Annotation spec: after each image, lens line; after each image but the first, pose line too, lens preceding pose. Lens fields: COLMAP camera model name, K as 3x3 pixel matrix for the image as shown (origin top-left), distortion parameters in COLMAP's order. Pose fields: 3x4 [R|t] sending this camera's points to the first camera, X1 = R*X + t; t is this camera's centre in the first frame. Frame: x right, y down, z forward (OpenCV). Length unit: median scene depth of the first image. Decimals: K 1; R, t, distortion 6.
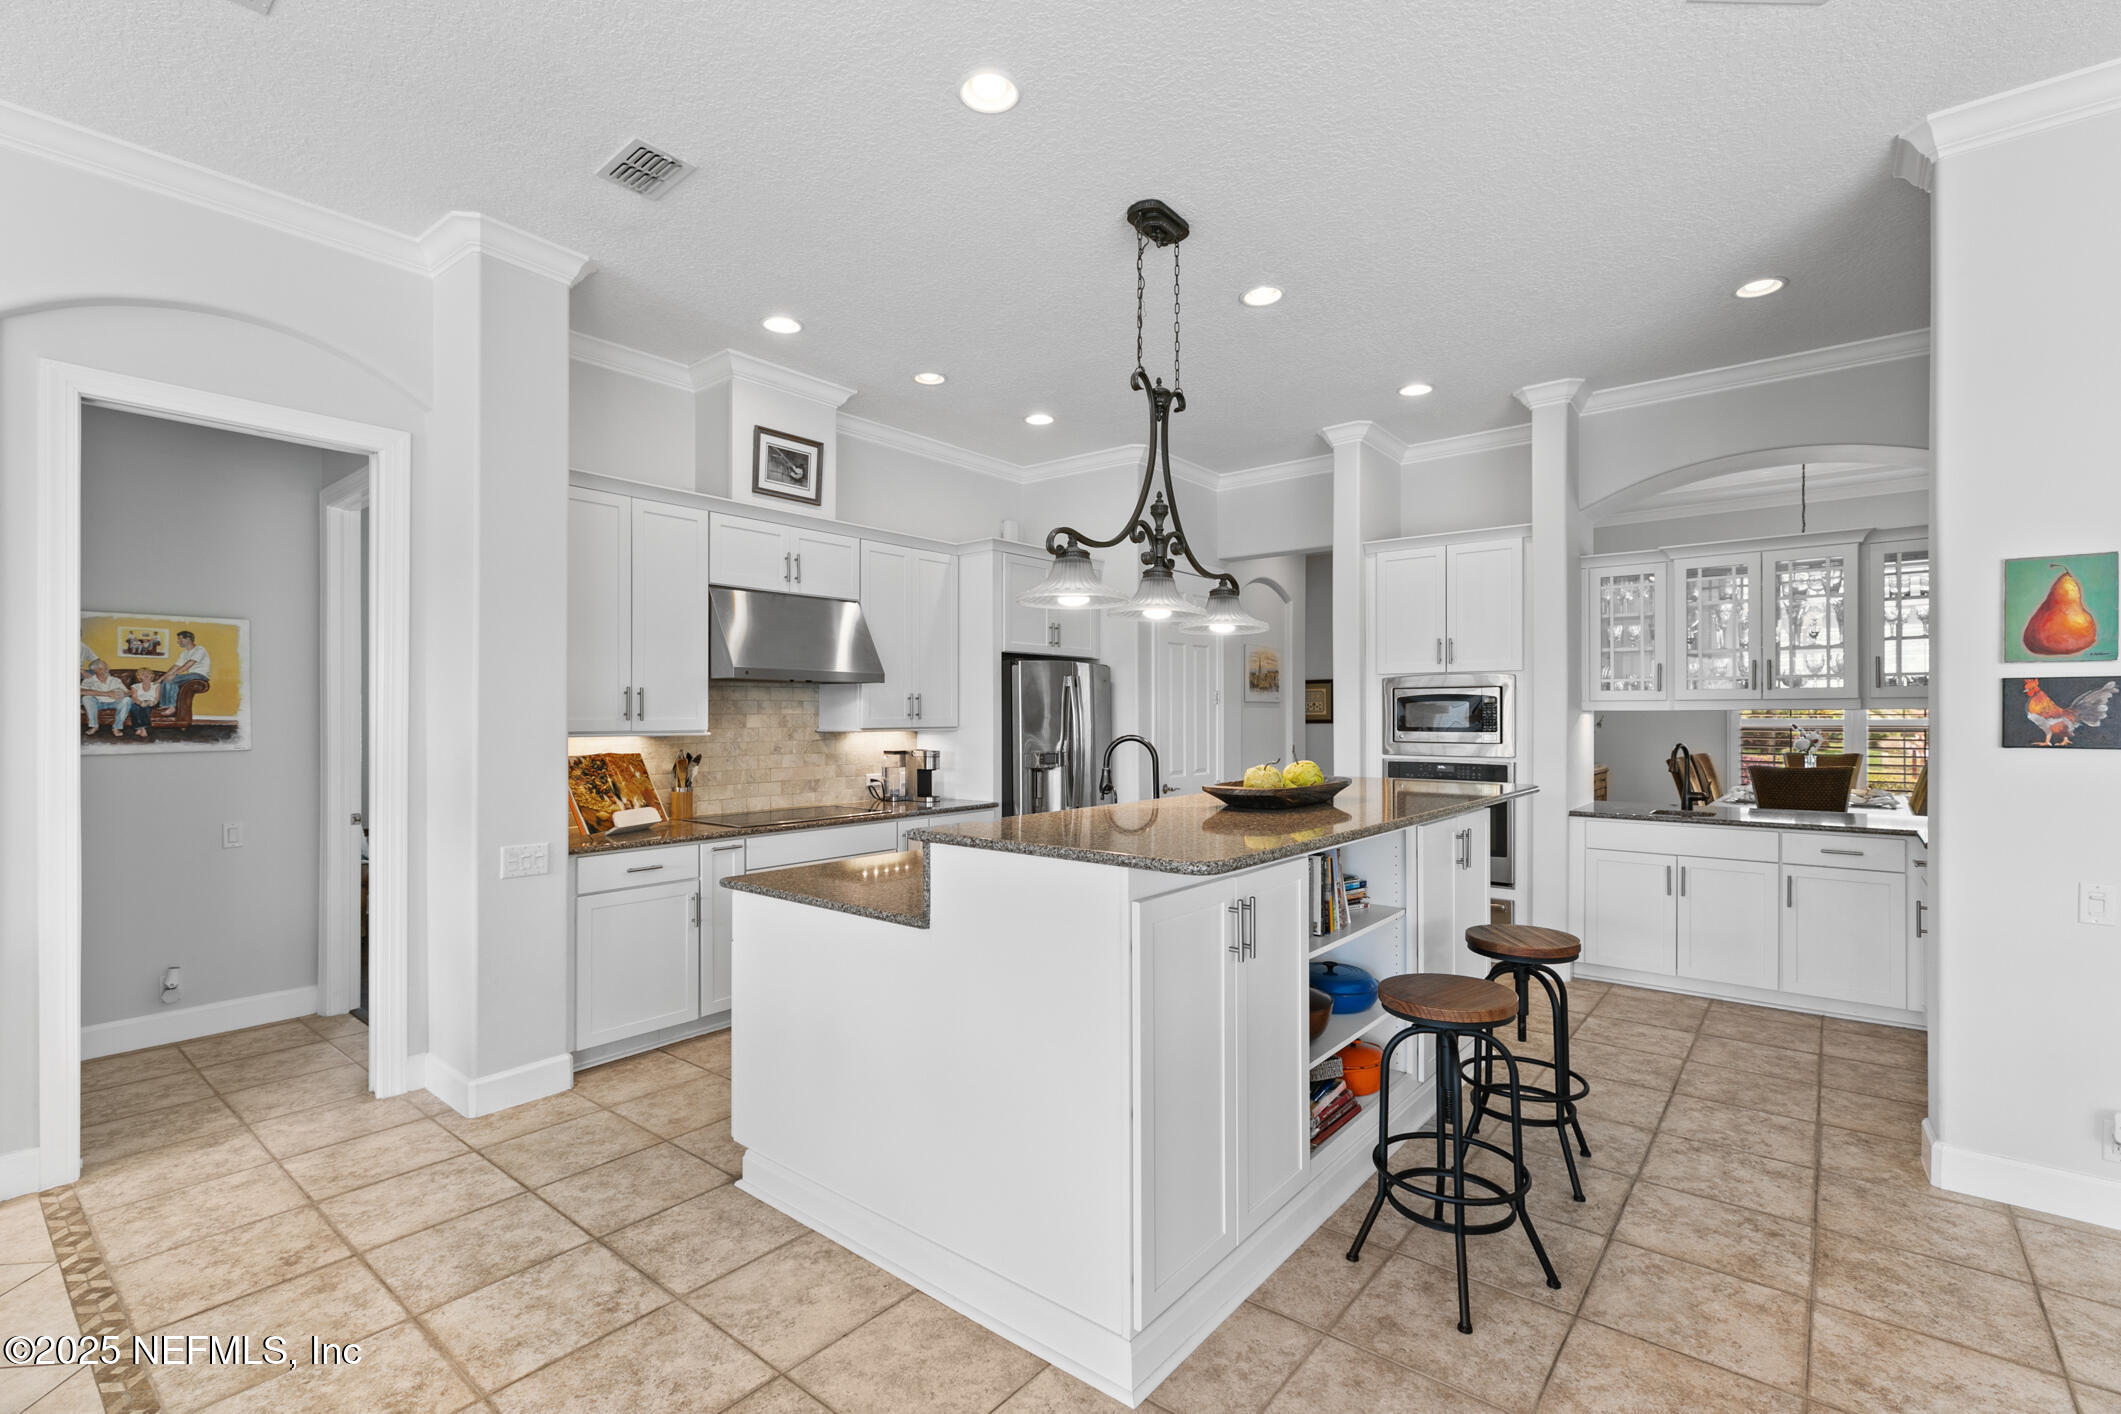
lens RADIAL K [[954.2, 0, 1056.7], [0, 954.2, 710.2], [0, 0, 1]] dist [0.001159, 0.000007]
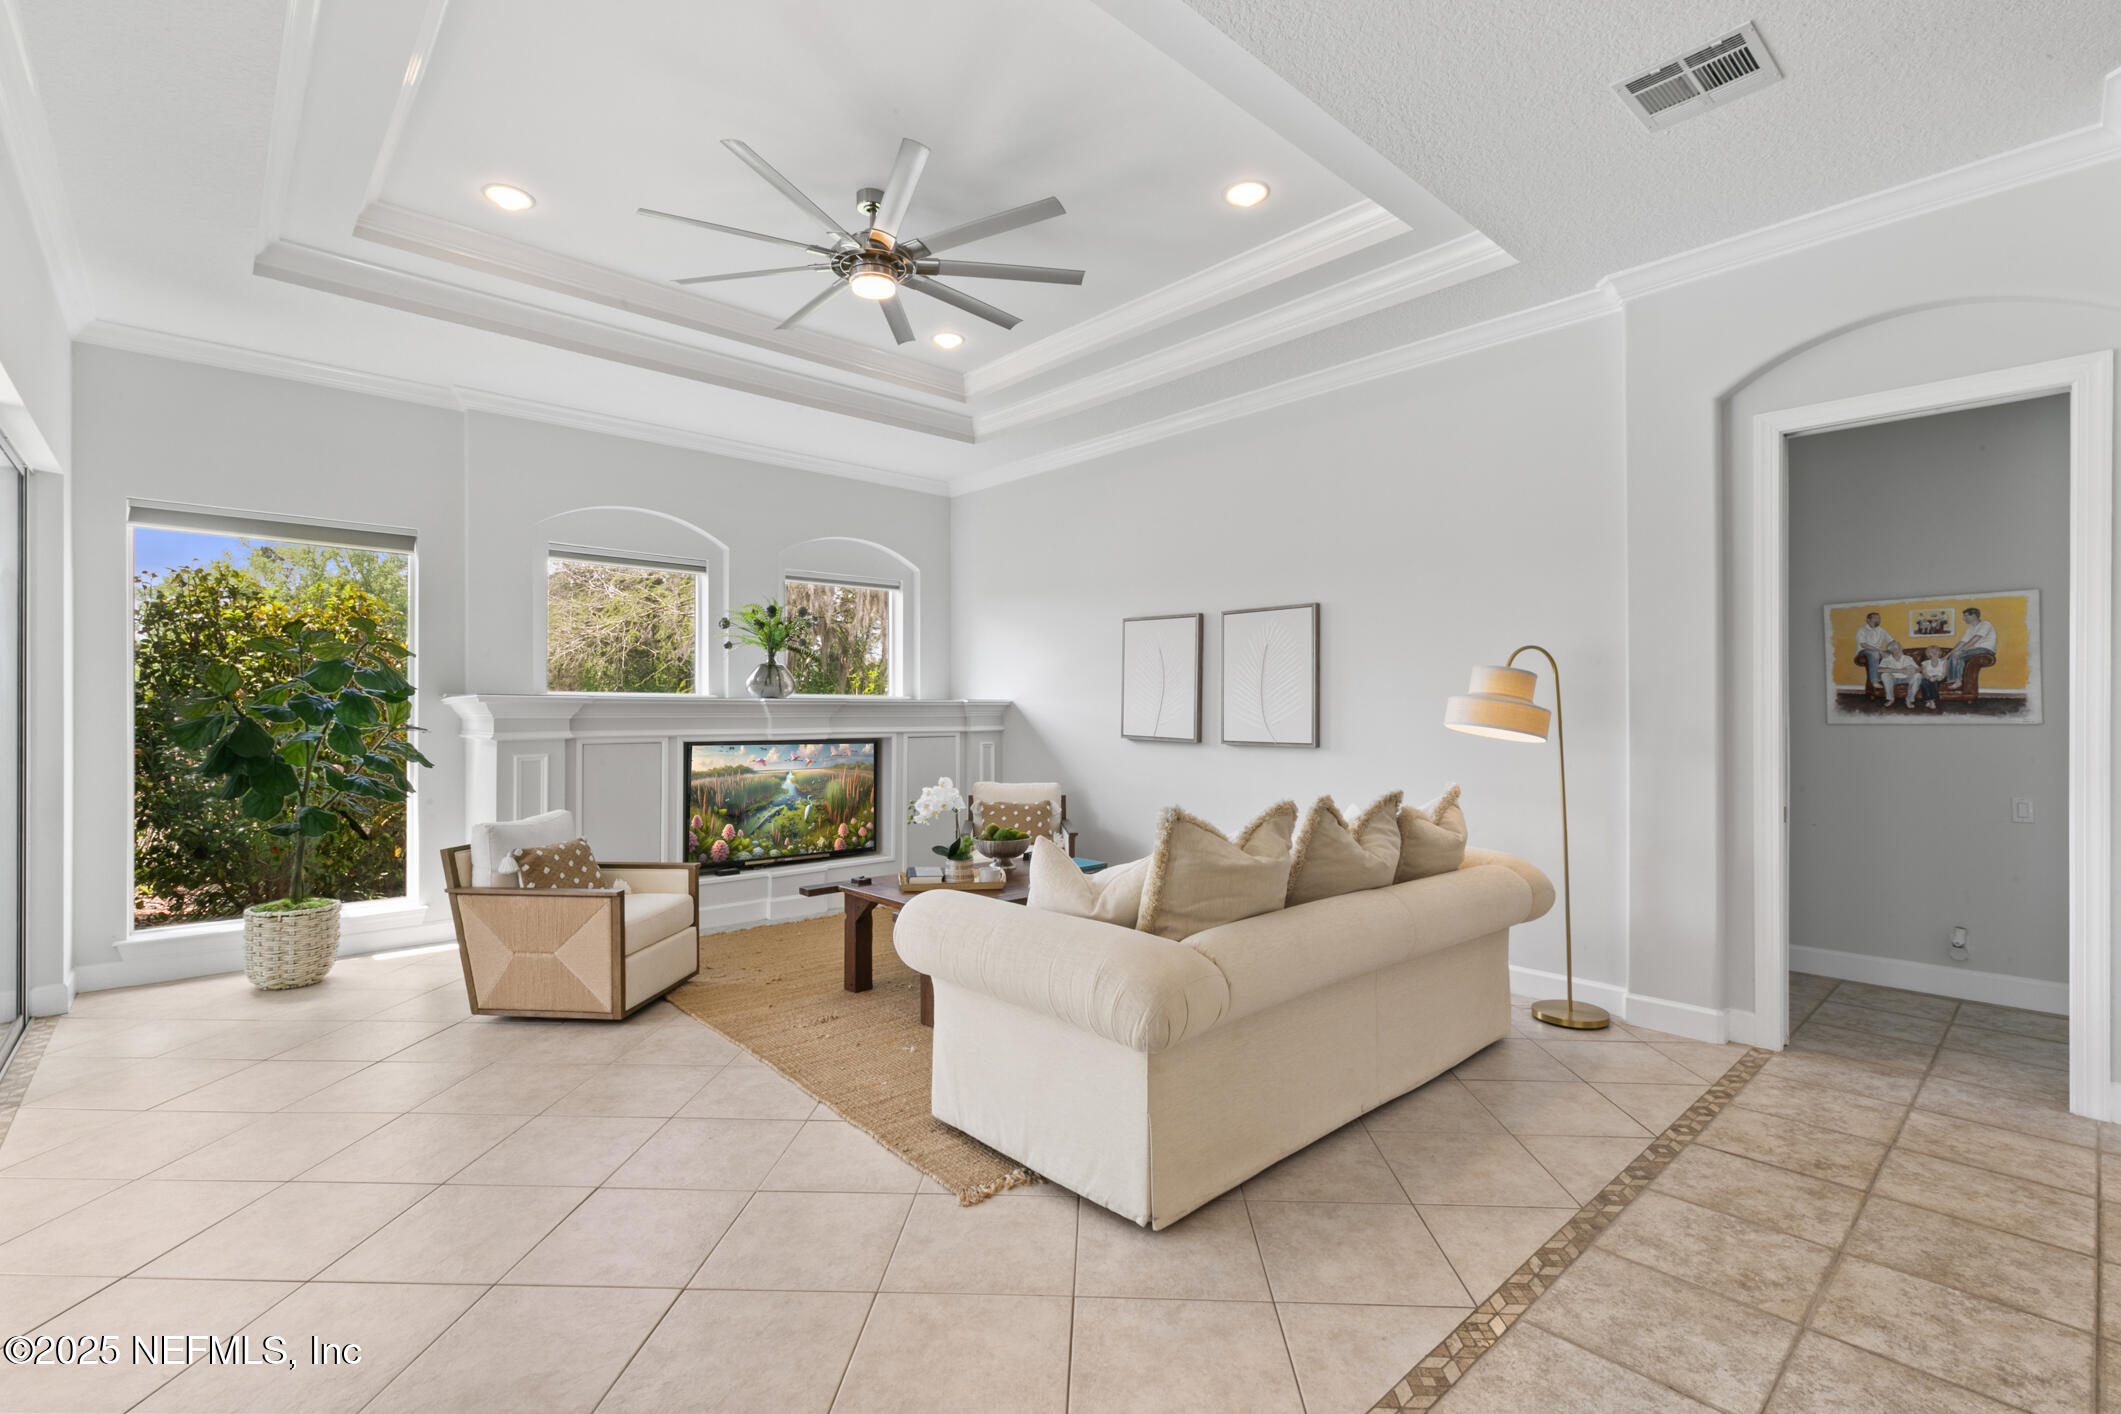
lens RADIAL K [[951.2, 0, 1069.0], [0, 951.2, 703.6], [0, 0, 1]] dist [0.002864, 0.000462]
pose [[-0.142351, -0.004790, -0.989805, 0.236138], [0.006400, 0.999963, -0.005759, 0.019382], [0.989795, -0.007154, -0.142315, 0.158278]]
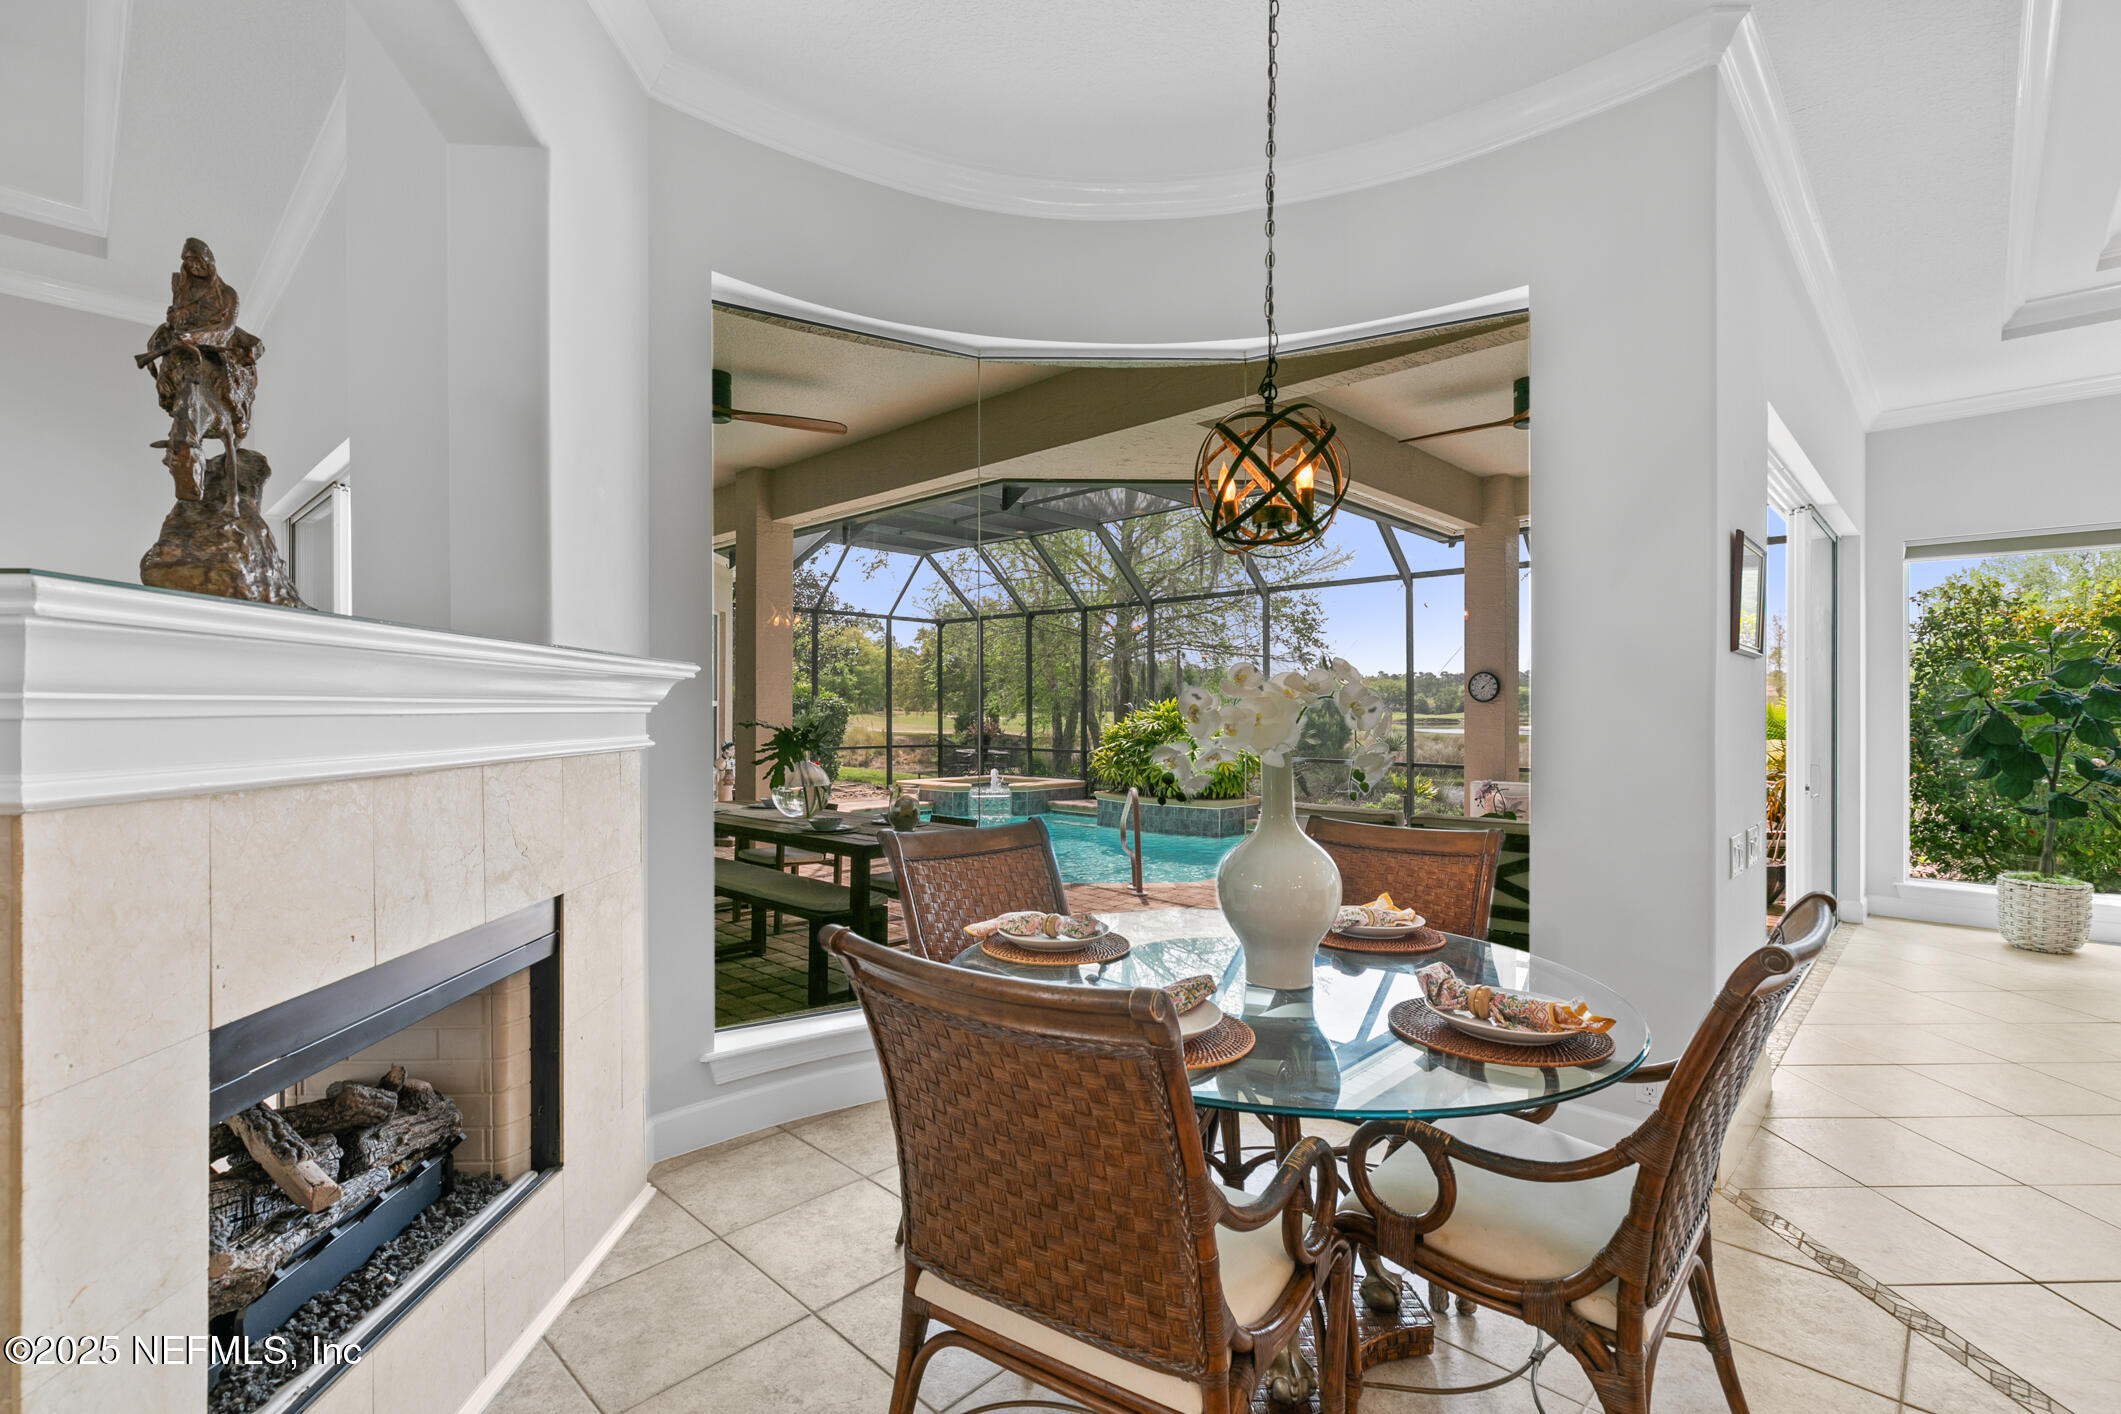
lens RADIAL K [[958.3, 0, 1061.0], [0, 958.3, 713.7], [0, 0, 1]] dist [0.003020, 0.000289]
pose [[-0.997174, 0.000117, 0.075129, 0.435355], [0.000151, 1.000000, 0.000443, 0.025031], [-0.075128, 0.000453, -0.997174, 0.433506]]
